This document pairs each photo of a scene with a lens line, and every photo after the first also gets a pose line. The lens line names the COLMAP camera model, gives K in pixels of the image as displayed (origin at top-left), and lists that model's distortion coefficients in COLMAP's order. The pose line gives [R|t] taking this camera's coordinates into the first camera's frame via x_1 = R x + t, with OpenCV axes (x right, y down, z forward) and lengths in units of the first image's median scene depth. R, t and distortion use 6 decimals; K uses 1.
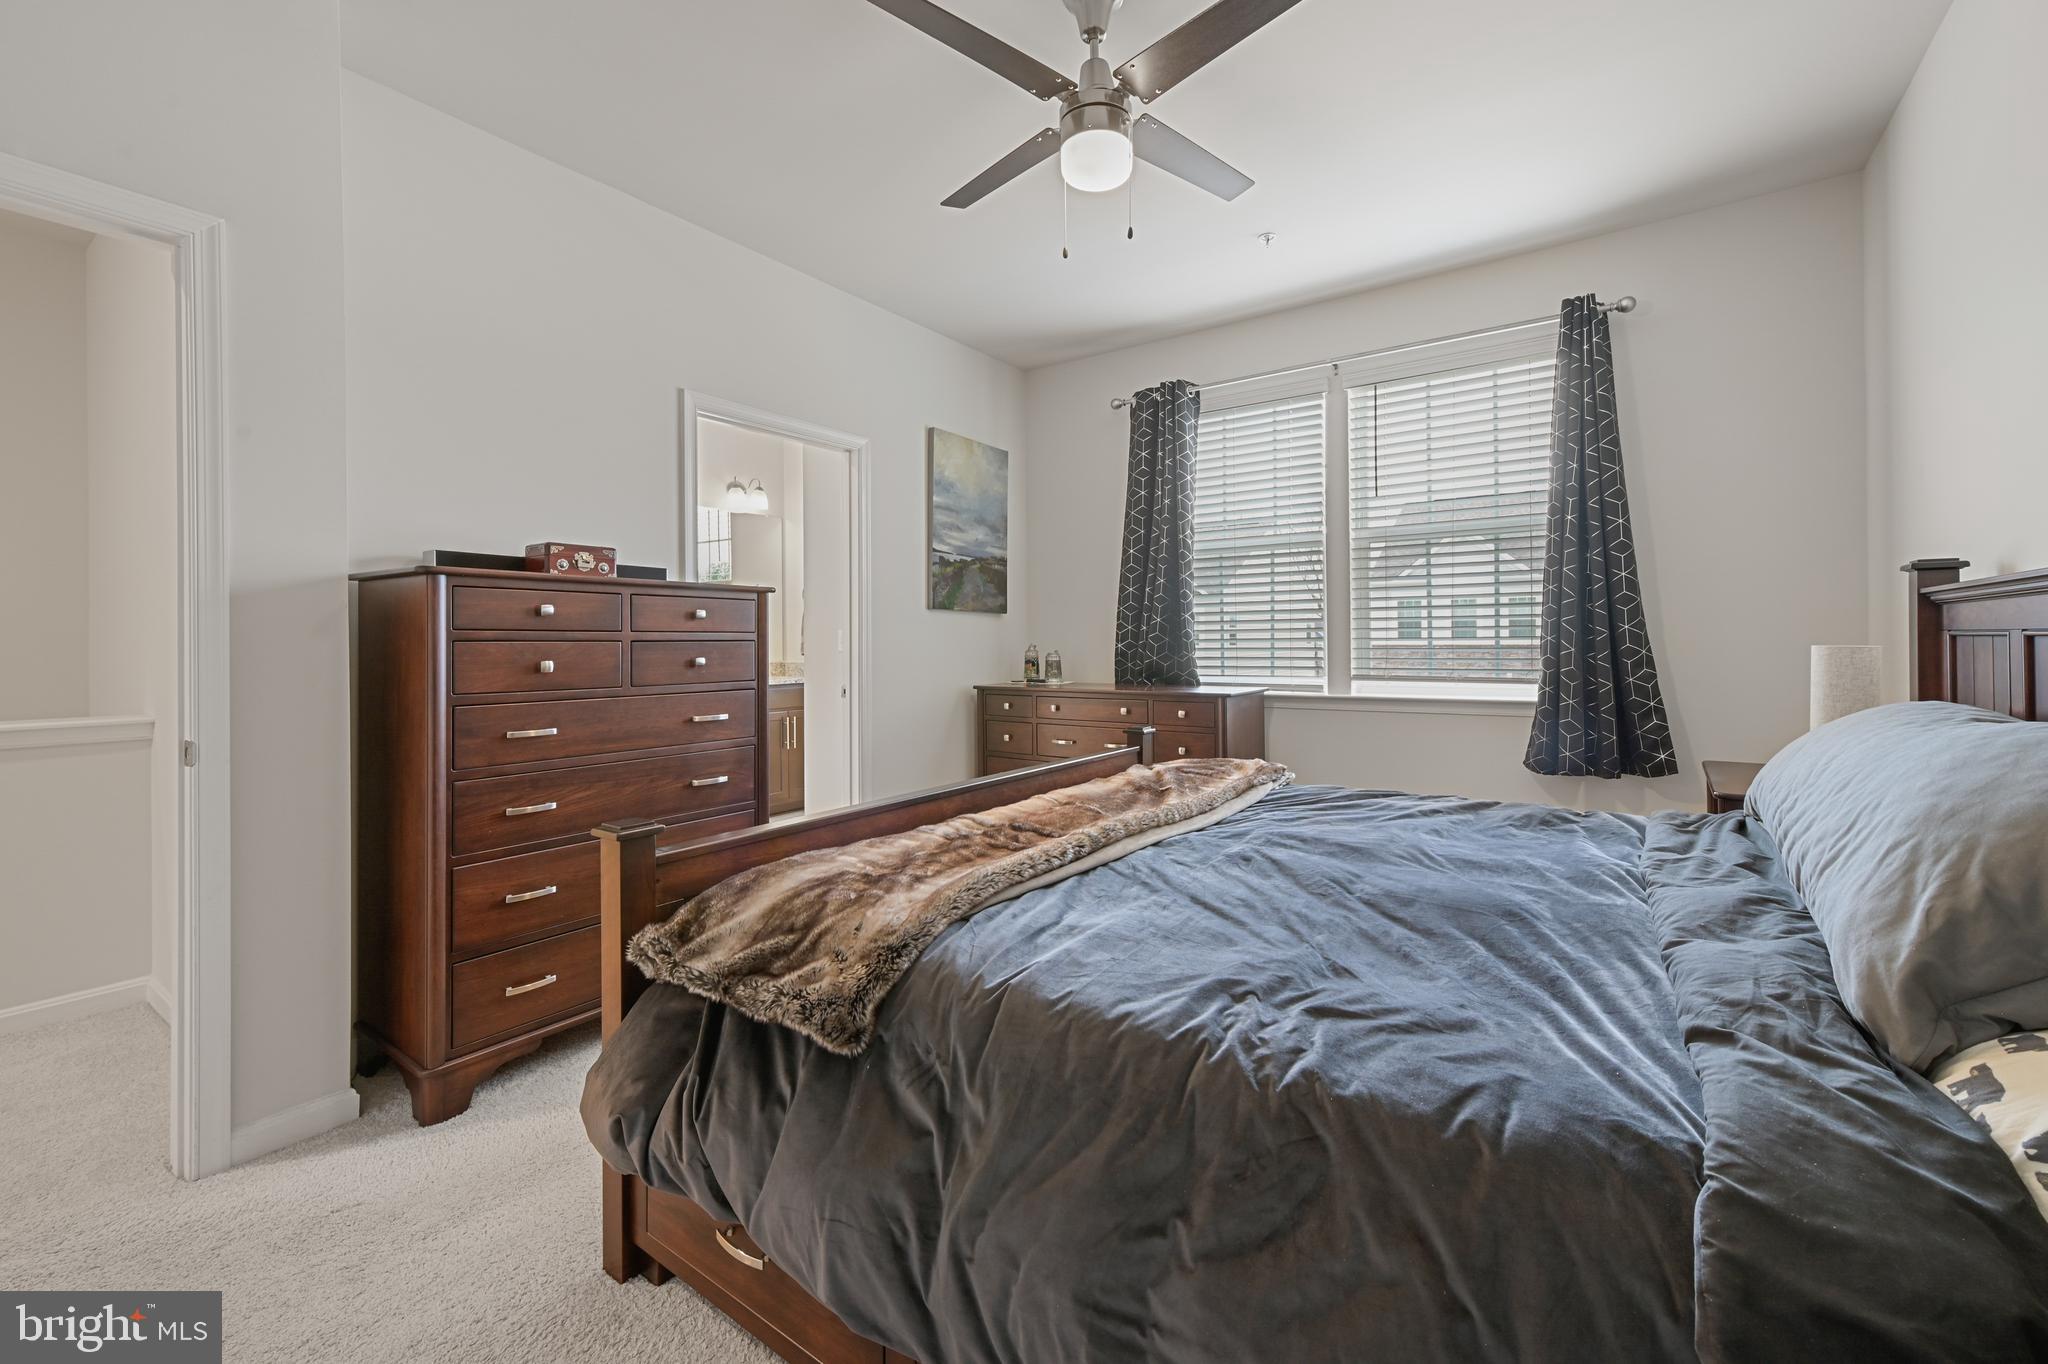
lens RADIAL K [[817.3, 0, 1036.9], [0, 817.3, 643.6], [0, 0, 1]] dist [0.008630, -0.000859]
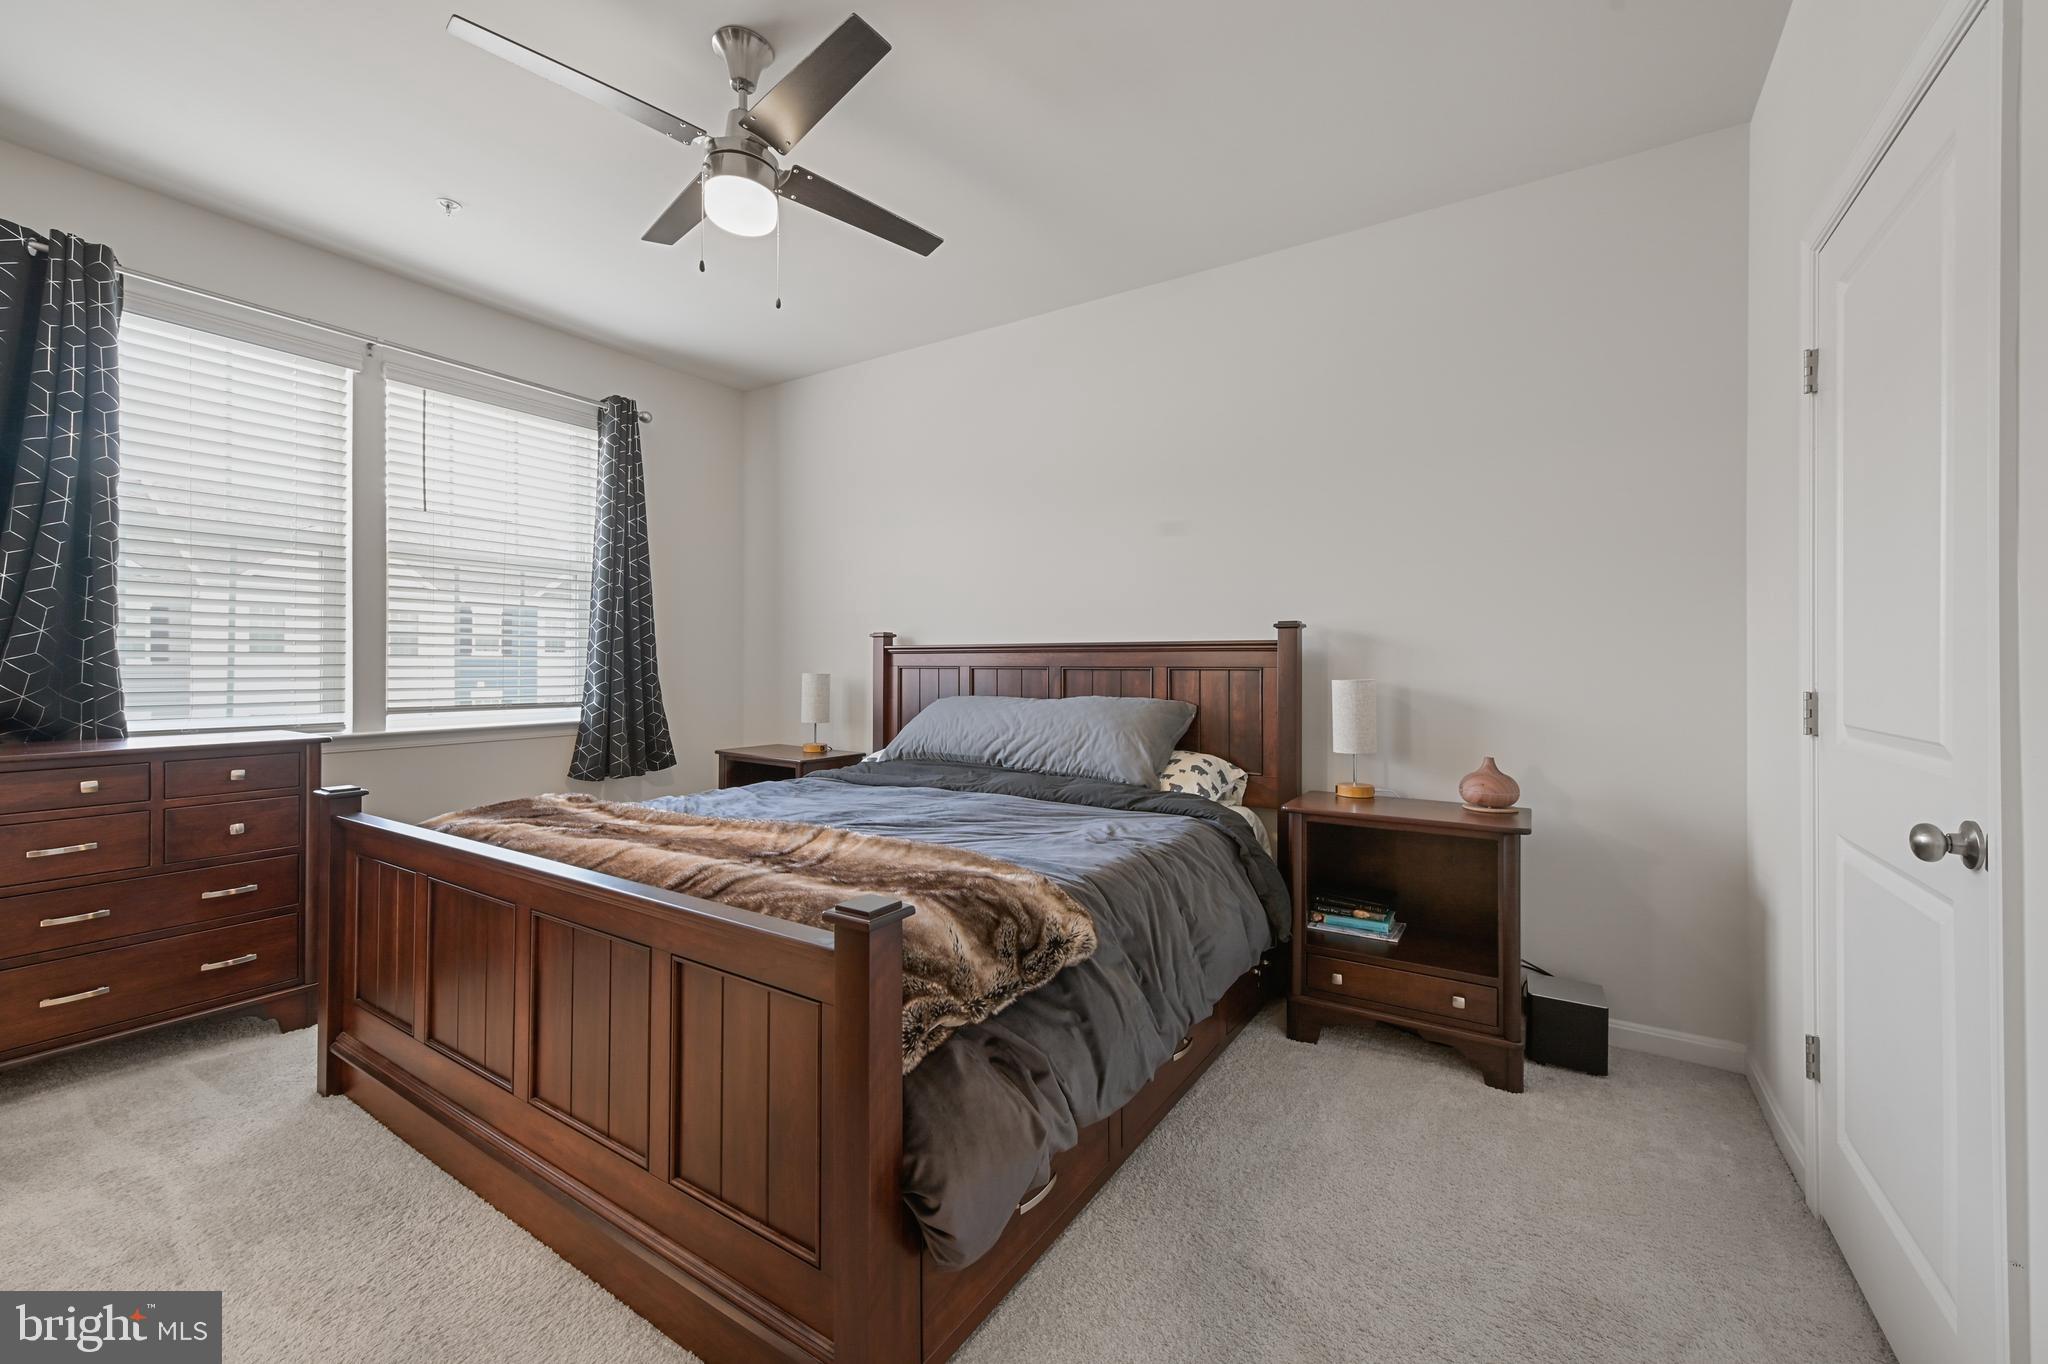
lens RADIAL K [[817.3, 0, 1022.3], [0, 817.3, 672.5], [0, 0, 1]] dist [0.008630, -0.000859]
pose [[-0.027368, 0.003566, 0.999619, -0.505460], [0.001036, 0.999993, -0.003539, 0.004350], [-0.999625, 0.000939, -0.027371, 0.348097]]
